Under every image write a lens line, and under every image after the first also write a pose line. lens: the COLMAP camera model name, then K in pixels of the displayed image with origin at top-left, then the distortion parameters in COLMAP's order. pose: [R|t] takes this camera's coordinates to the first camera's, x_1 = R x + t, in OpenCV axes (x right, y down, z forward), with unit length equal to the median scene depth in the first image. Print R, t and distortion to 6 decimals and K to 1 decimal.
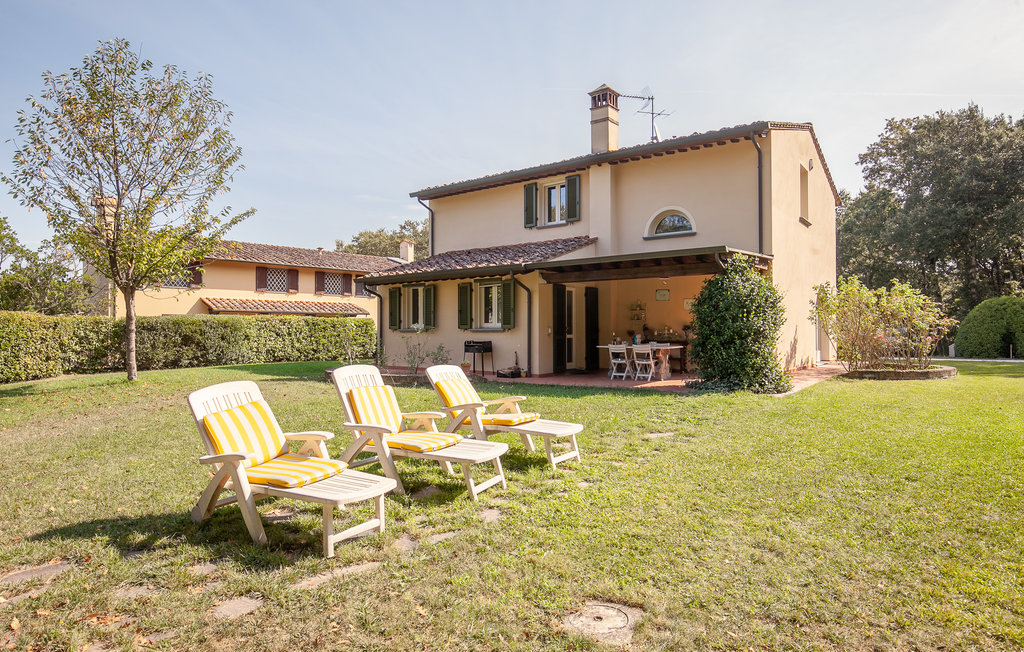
lens RADIAL K [[592.3, 0, 510.1], [0, 592.3, 327.2], [0, 0, 1]] dist [-0.004027, -0.000405]
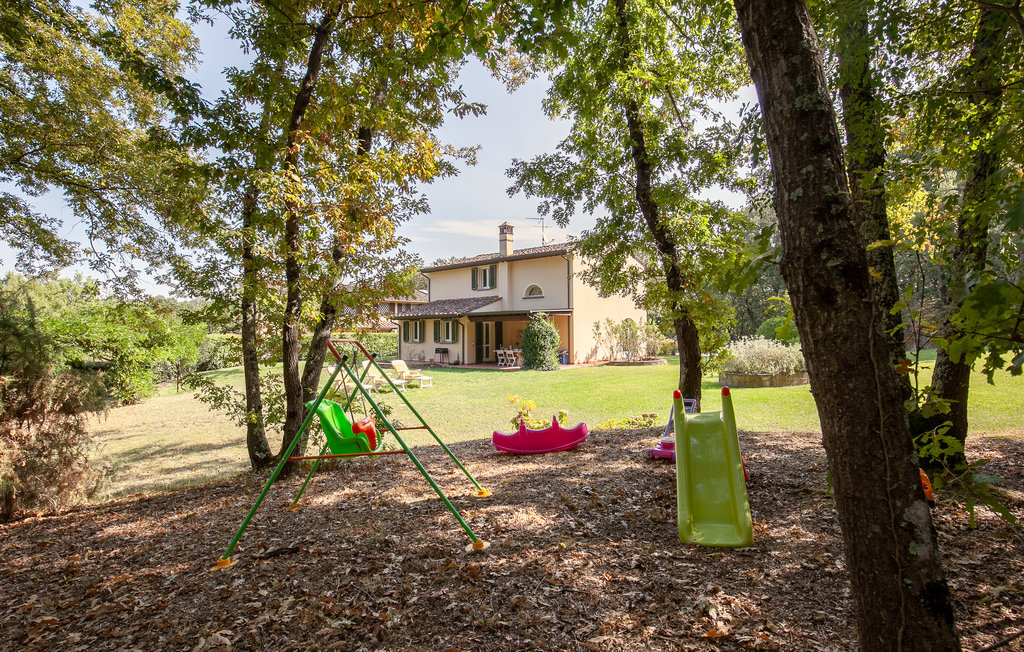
lens RADIAL K [[461.6, 0, 515.6], [0, 461.6, 325.5], [0, 0, 1]] dist [-0.024535, -0.000203]
pose [[0.999521, -0.005730, -0.030407, 0.247729], [0.005564, 0.999969, -0.005544, -0.044695], [0.030438, 0.005372, 0.999522, -0.614595]]
